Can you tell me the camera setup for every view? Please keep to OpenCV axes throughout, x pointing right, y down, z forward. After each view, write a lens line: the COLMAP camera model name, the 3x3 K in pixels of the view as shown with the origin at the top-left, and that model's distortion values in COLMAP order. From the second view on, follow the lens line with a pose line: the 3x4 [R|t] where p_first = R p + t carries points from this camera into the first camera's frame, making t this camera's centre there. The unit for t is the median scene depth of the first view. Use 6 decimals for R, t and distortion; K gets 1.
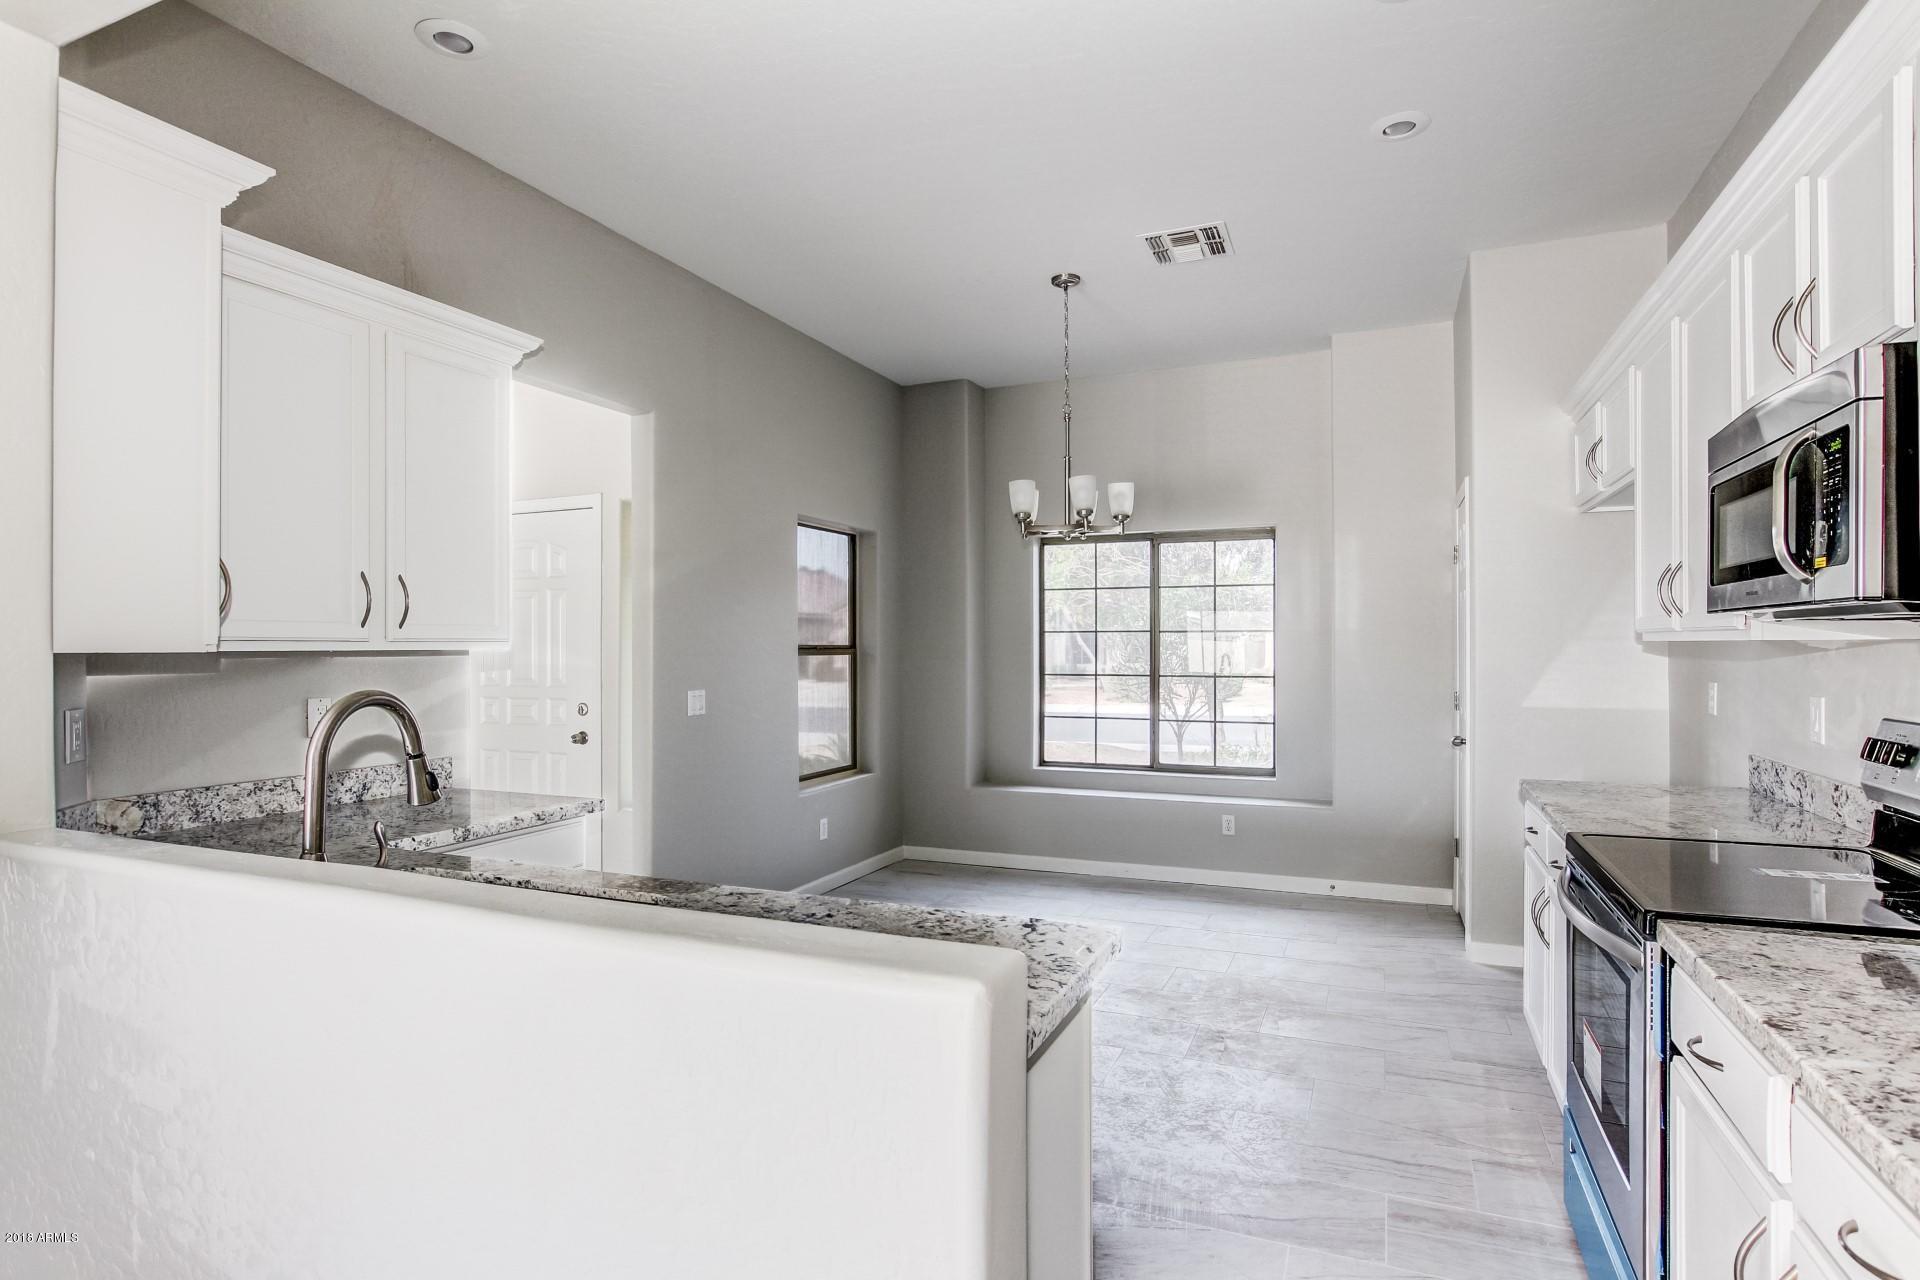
lens RADIAL K [[988.2, 0, 960.0], [0, 988.2, 640.0], [0, 0, 1]] dist [0.000176, 0.000025]
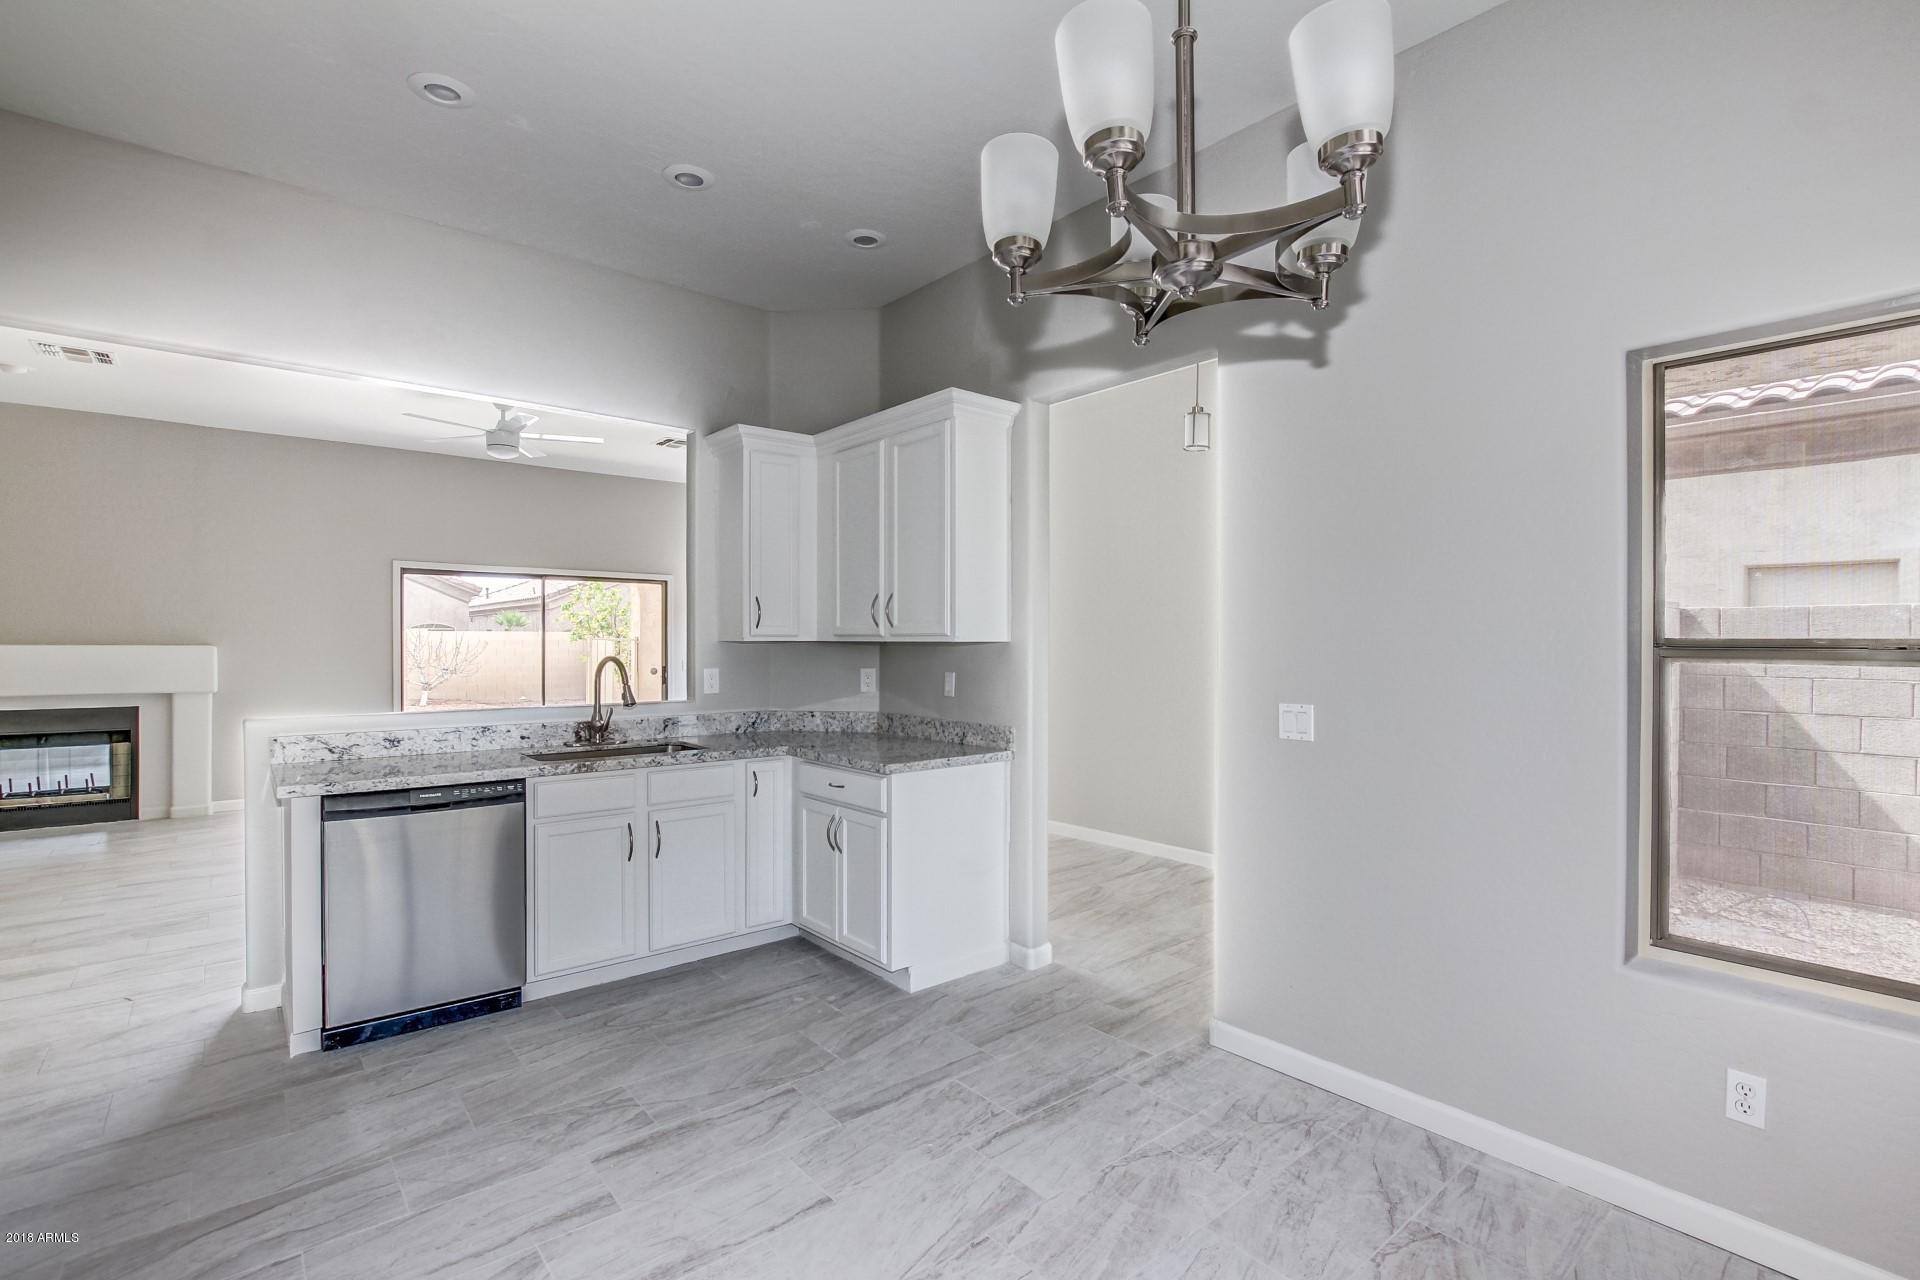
lens RADIAL K [[878.2, 0, 960.0], [0, 878.2, 640.0], [0, 0, 1]] dist [-0.016904, -0.000001]
pose [[-0.451080, 0.001417, -0.892483, 0.308767], [0.006109, 0.999980, -0.001500, 0.004484], [0.892463, -0.006129, -0.451079, 0.852636]]
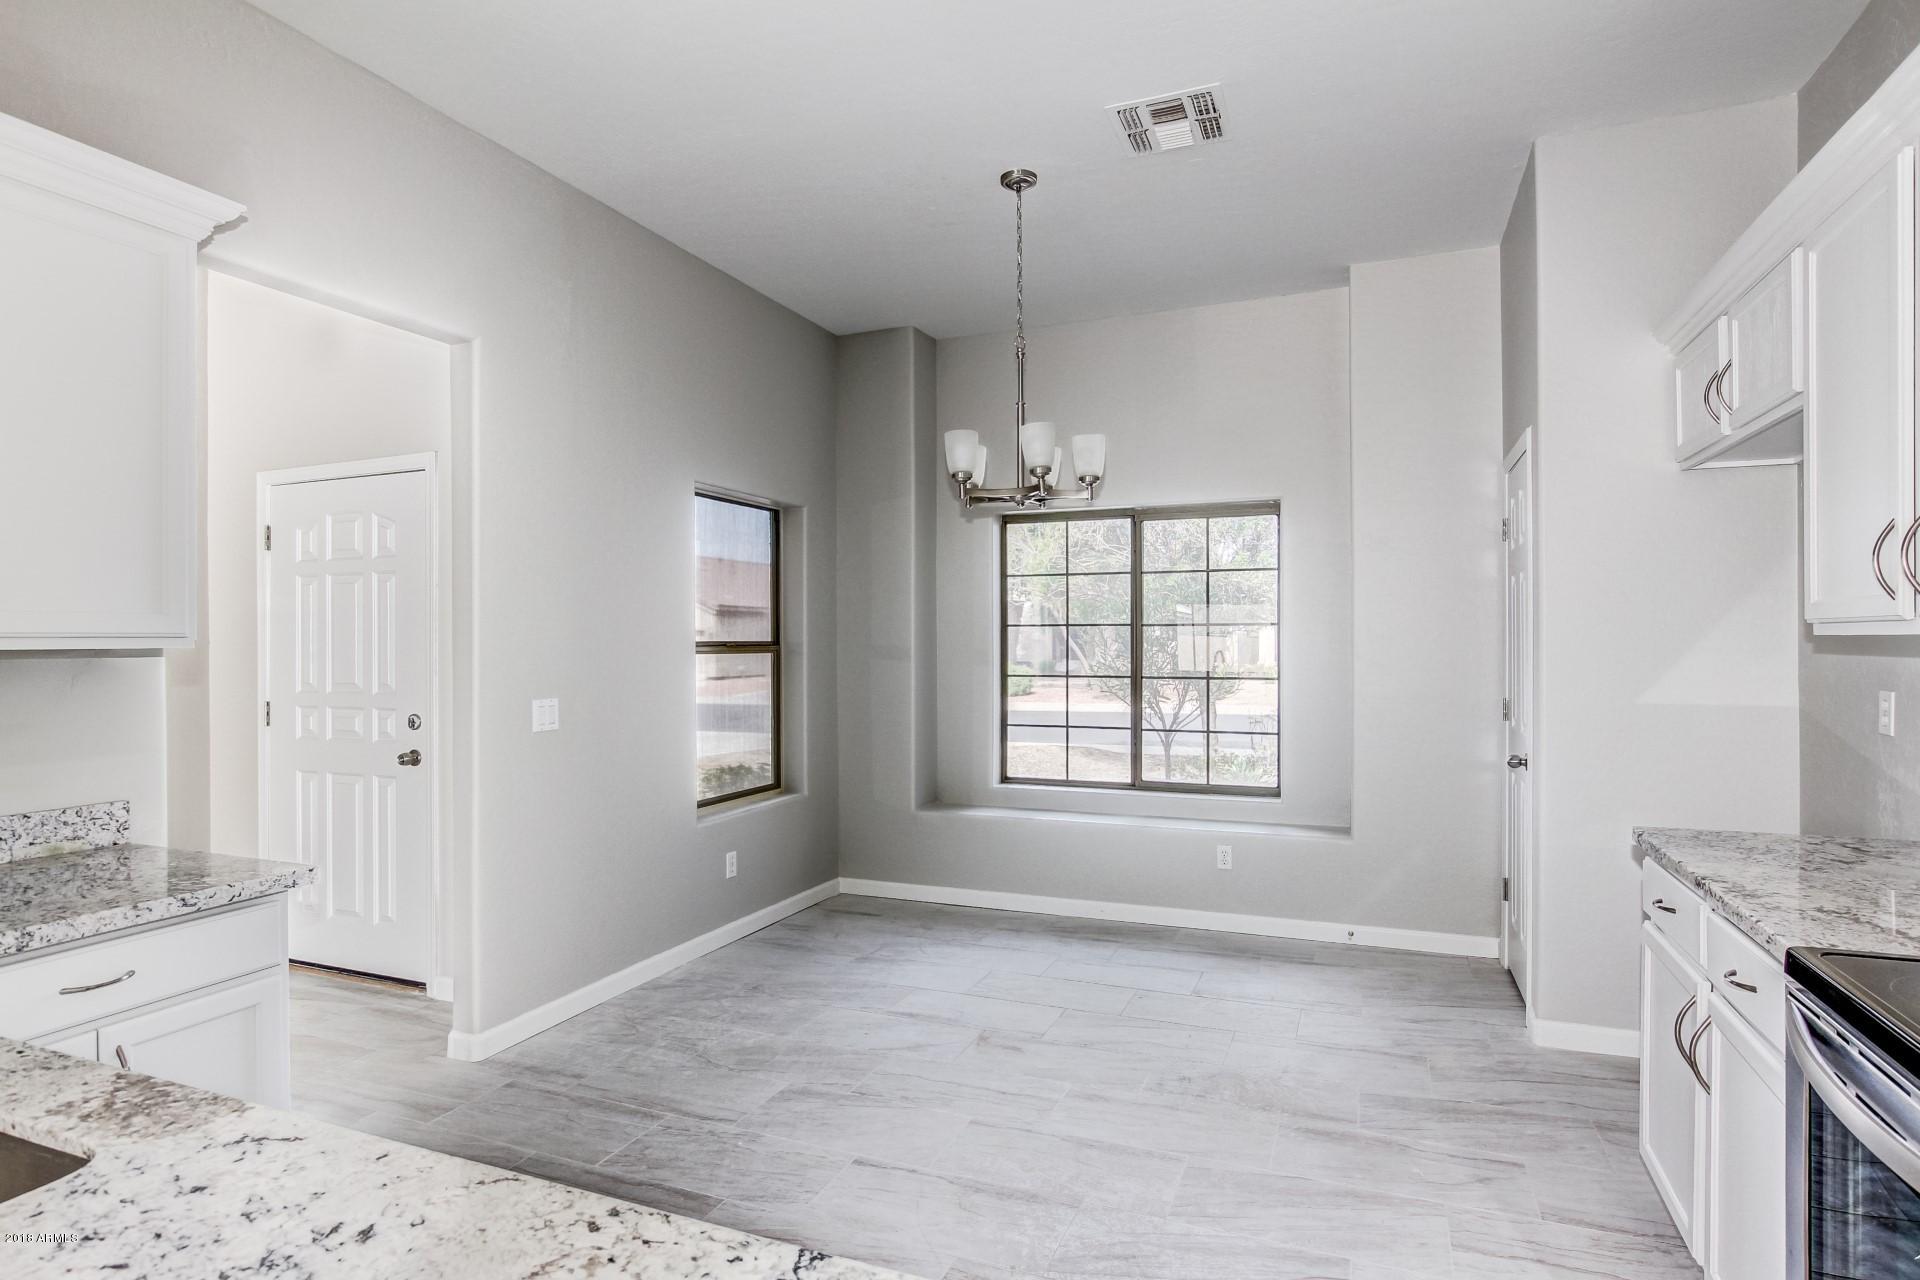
lens RADIAL K [[995.8, 0, 932.1], [0, 995.8, 639.5], [0, 0, 1]] dist [0.000709, 0.000275]
pose [[0.999854, -0.001001, -0.017081, 0.043399], [0.001060, 0.999993, 0.003475, 0.000785], [0.017077, -0.003493, 0.999848, 0.170787]]
